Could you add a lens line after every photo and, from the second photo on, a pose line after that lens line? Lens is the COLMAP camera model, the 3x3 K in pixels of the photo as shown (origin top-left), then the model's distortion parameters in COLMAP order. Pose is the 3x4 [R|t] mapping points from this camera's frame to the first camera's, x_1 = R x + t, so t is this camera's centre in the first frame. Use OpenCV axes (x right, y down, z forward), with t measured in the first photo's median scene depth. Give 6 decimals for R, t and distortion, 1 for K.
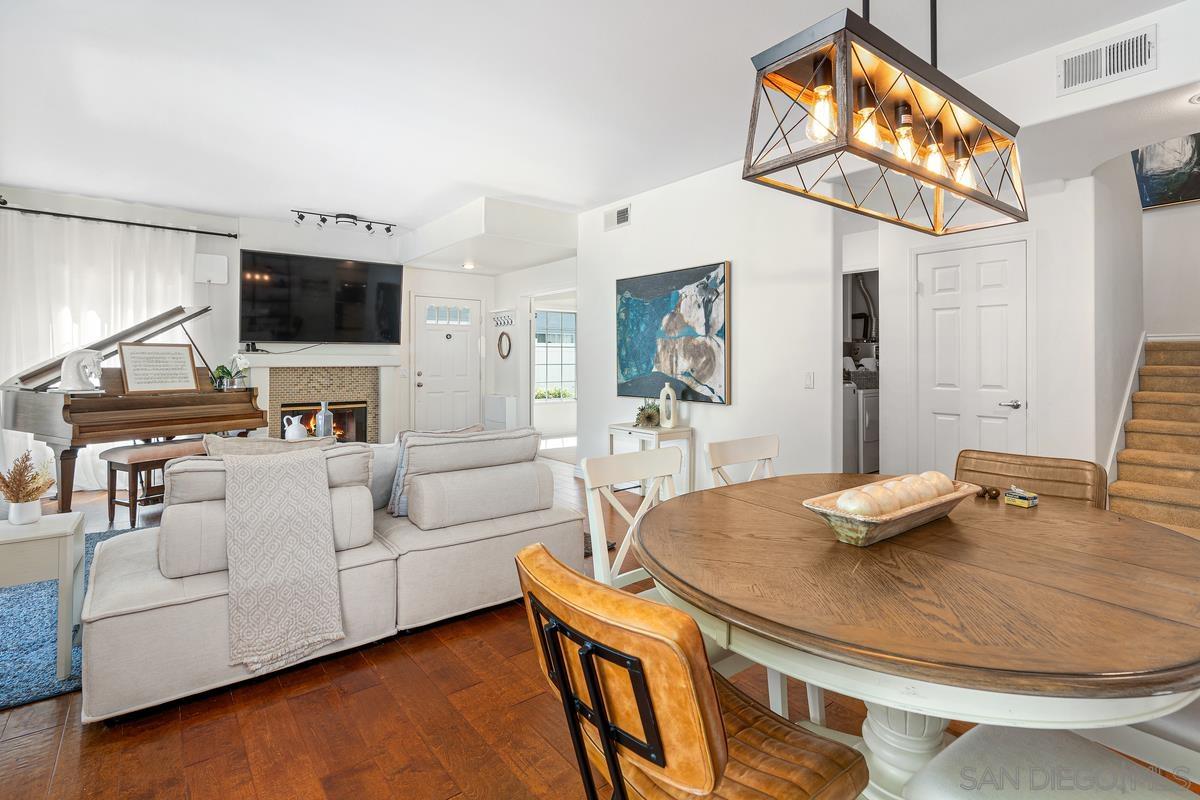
lens RADIAL K [[578.2, 0, 598.9], [0, 578.2, 358.7], [0, 0, 1]] dist [-0.000077, -0.000115]
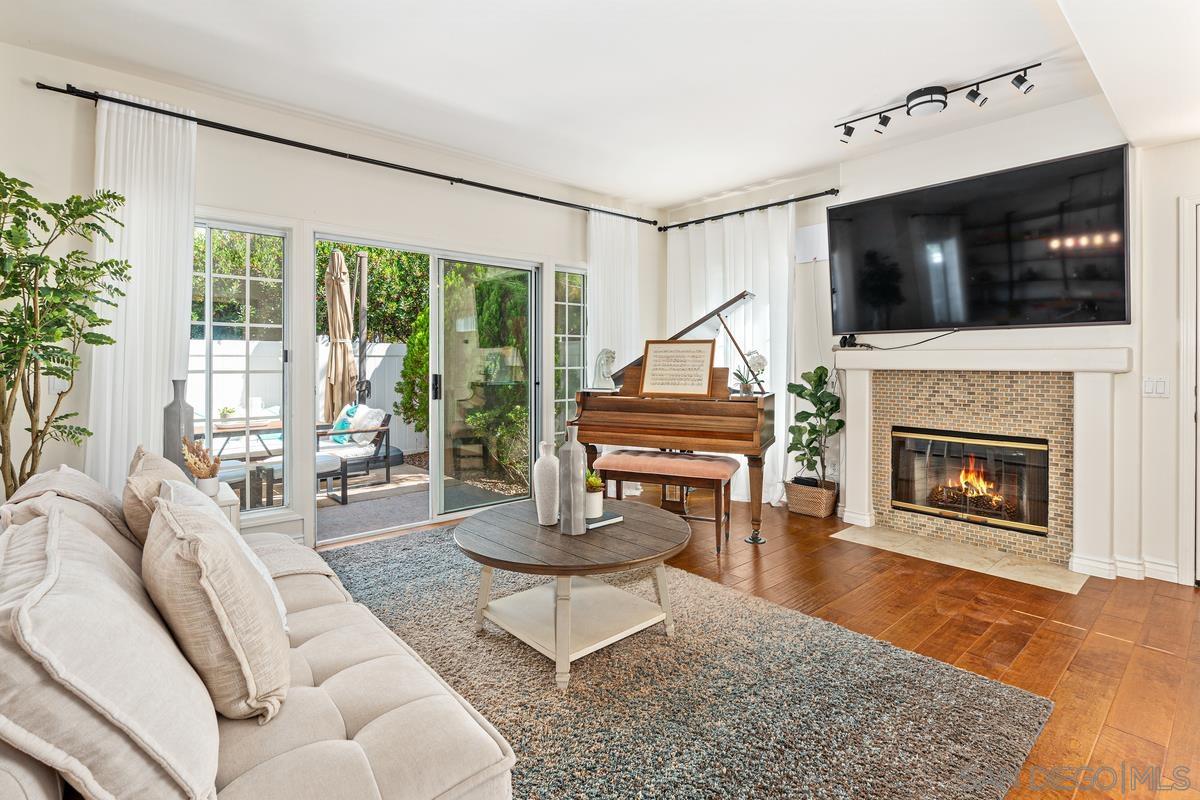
lens RADIAL K [[578.2, 0, 598.9], [0, 578.2, 358.7], [0, 0, 1]] dist [-0.000077, -0.000115]
pose [[0.065470, -0.004035, -0.997846, 0.086704], [0.003432, 0.999987, -0.003818, 0.003639], [0.997849, -0.003174, 0.065483, 0.645338]]
